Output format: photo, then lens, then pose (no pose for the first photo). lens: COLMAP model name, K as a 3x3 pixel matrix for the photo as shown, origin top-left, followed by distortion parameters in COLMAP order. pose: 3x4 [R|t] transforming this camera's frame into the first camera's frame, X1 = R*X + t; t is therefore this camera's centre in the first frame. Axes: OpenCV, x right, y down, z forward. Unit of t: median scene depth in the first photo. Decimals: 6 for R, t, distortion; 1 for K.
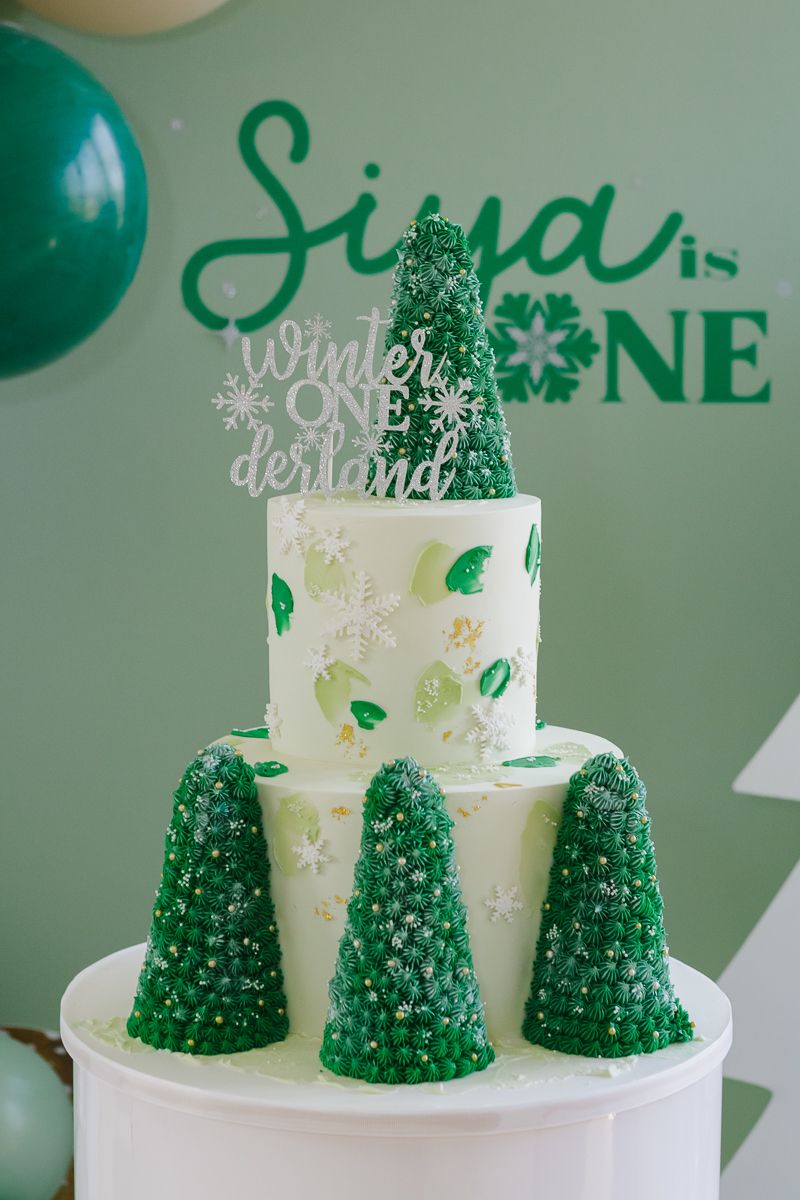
lens RADIAL K [[2656.3, 0, 403.5], [0, 2656.3, 597.0], [0, 0, 1]] dist [-0.006008, 0.000000]
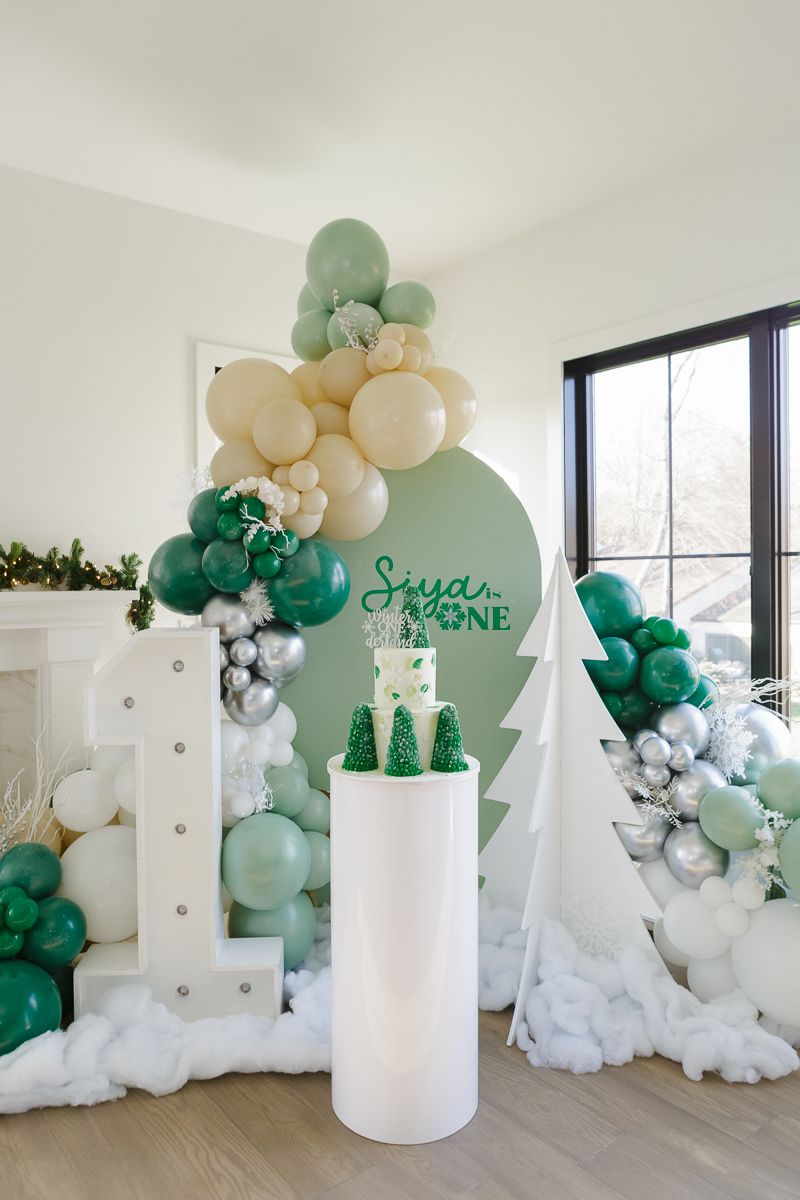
lens RADIAL K [[846.4, 0, 390.3], [0, 846.4, 607.2], [0, 0, 1]] dist [-0.024858, 0.005282]
pose [[0.997653, -0.007898, -0.068009, 0.074495], [0.000314, 0.993842, -0.110809, 0.052911], [0.068465, 0.110528, 0.991512, -0.424044]]
